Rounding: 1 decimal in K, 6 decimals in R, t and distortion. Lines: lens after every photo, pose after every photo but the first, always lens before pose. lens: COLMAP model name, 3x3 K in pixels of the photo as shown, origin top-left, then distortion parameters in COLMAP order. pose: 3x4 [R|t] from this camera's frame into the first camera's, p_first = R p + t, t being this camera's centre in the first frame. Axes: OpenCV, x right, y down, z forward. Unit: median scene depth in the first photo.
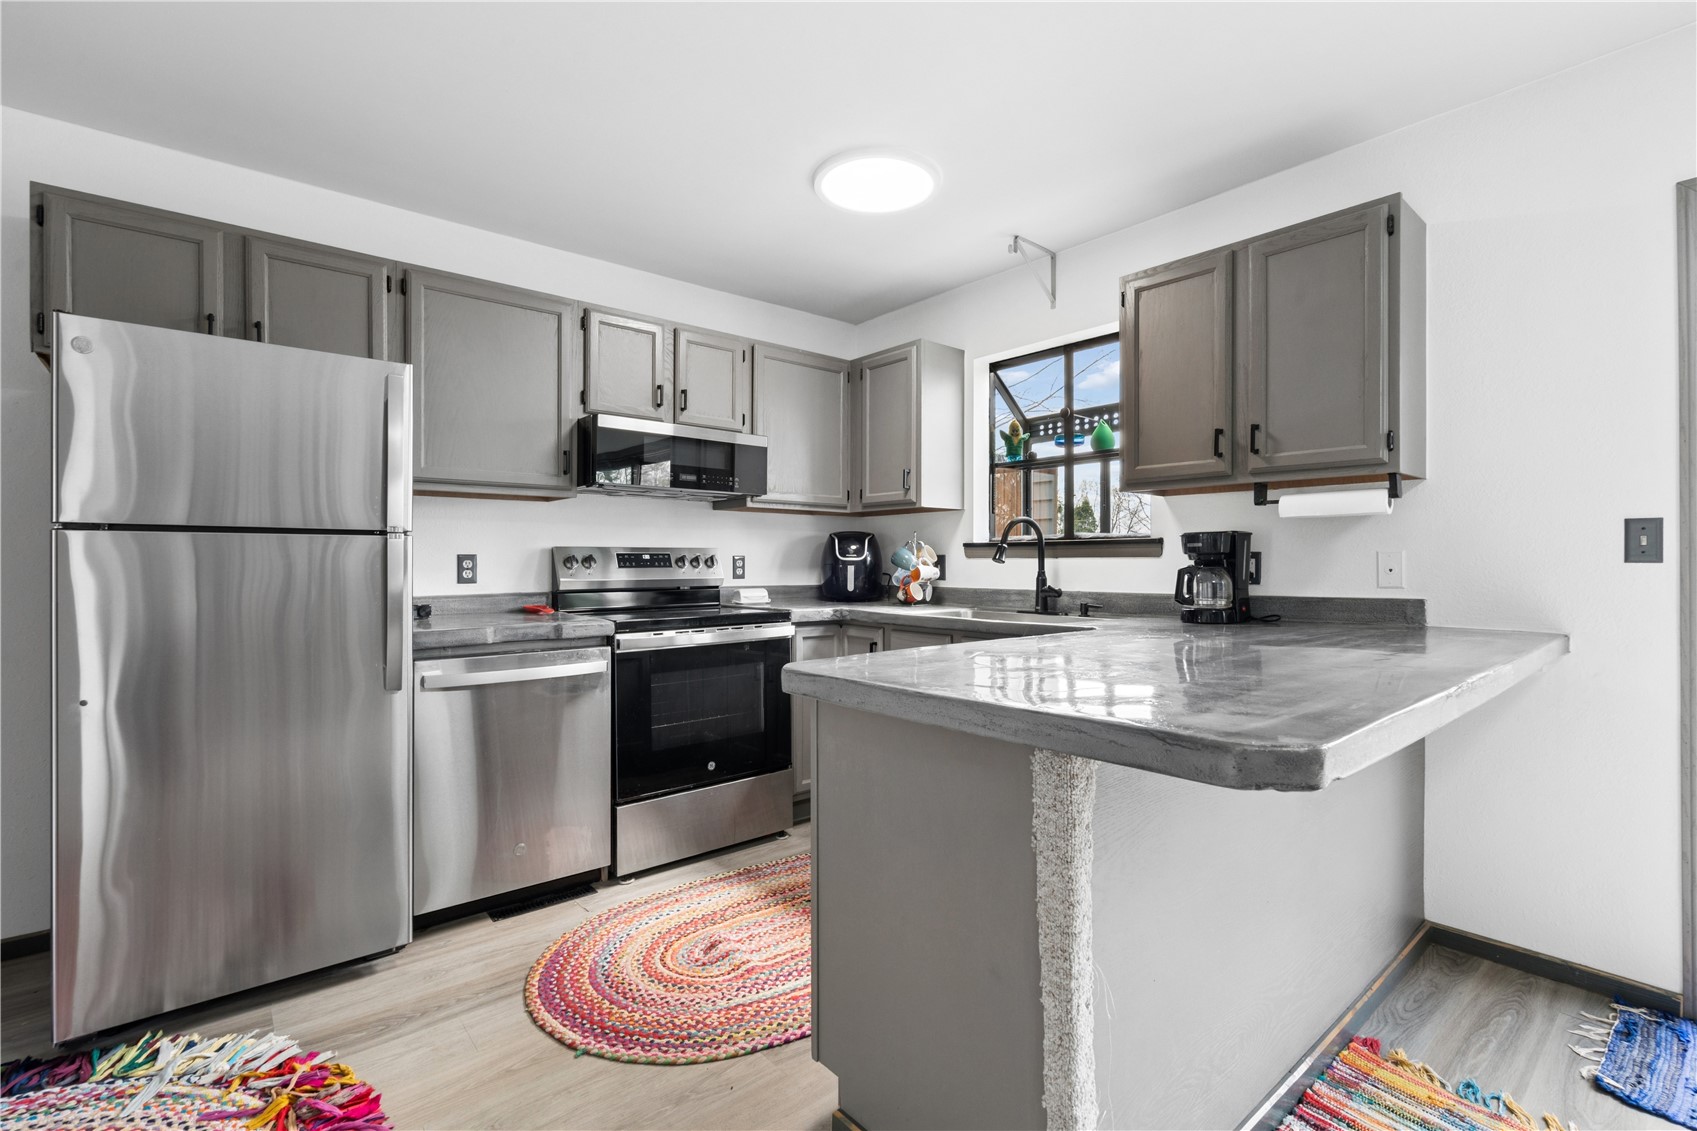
lens RADIAL K [[763.2, 0, 852.4], [0, 763.2, 559.7], [0, 0, 1]] dist [-0.001522, 0.000309]
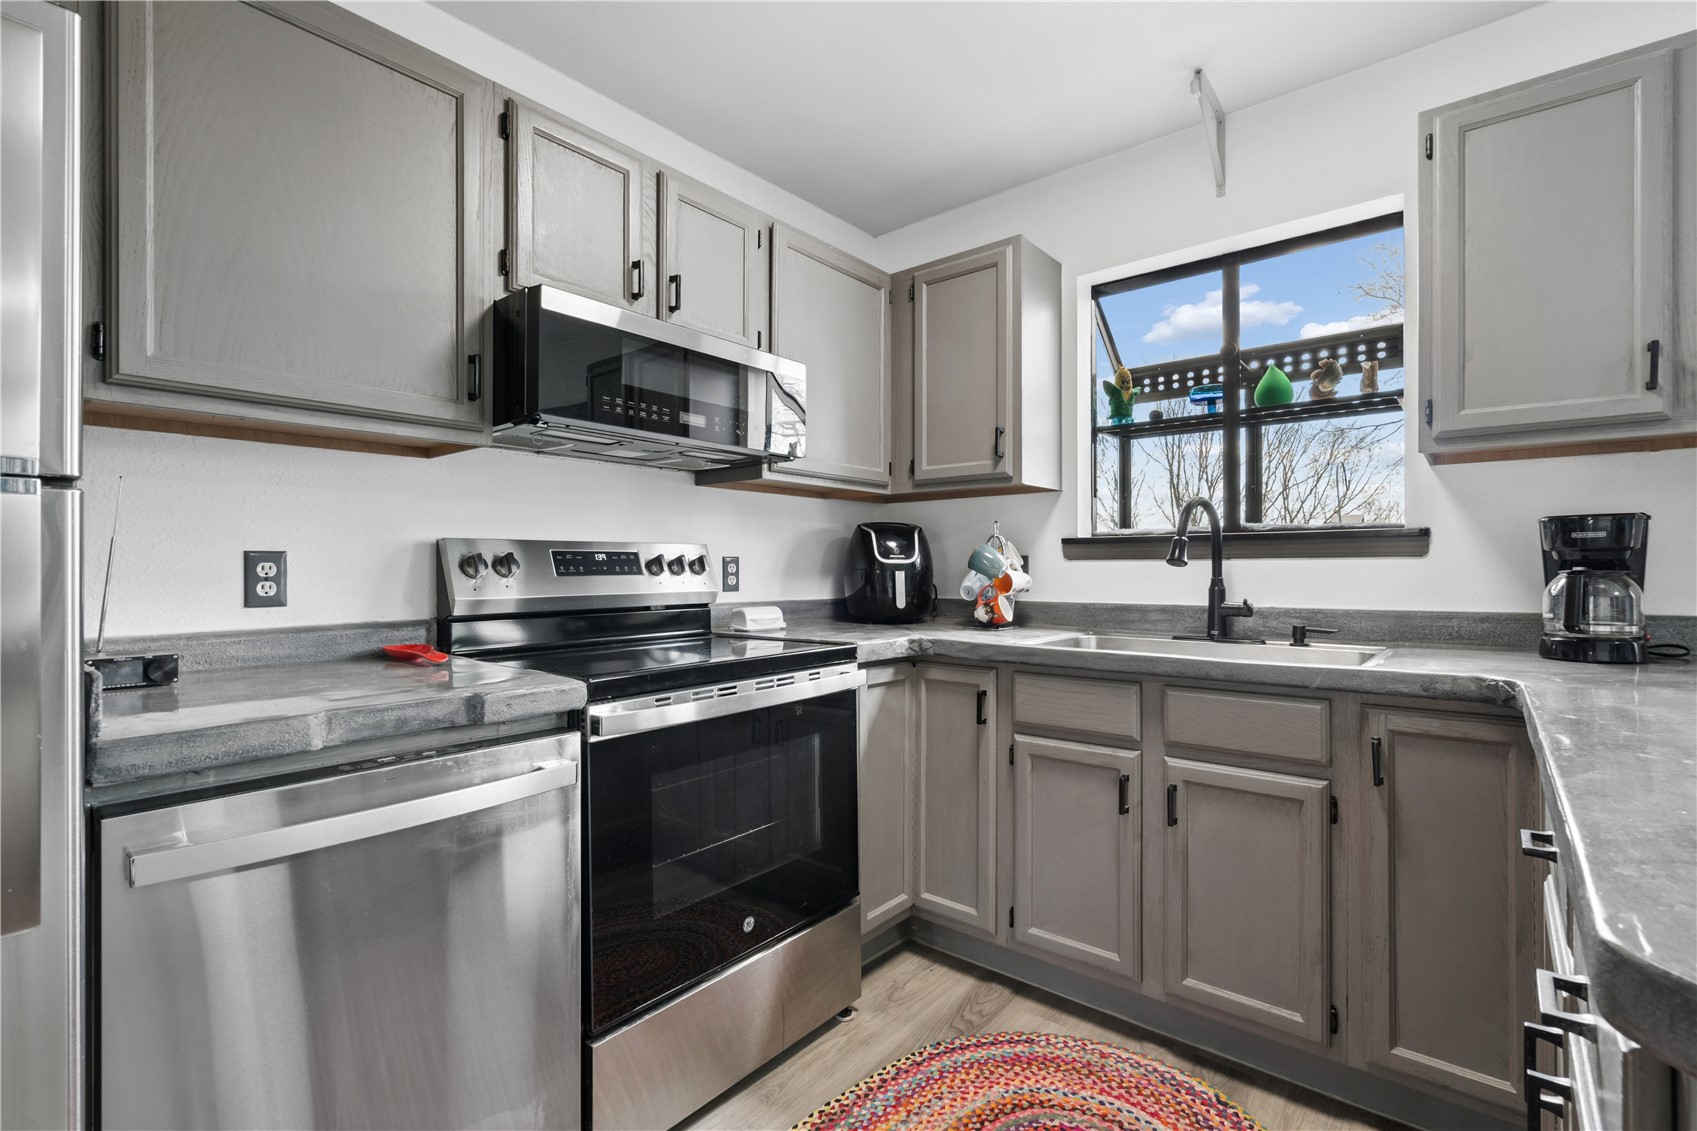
lens RADIAL K [[764.2, 0, 855.6], [0, 764.2, 567.1], [0, 0, 1]] dist [-0.002538, 0.000768]
pose [[0.984204, -0.001857, 0.177029, -0.194920], [0.001620, 0.999998, 0.001484, 0.003729], [-0.177031, -0.001174, 0.984205, 0.403241]]
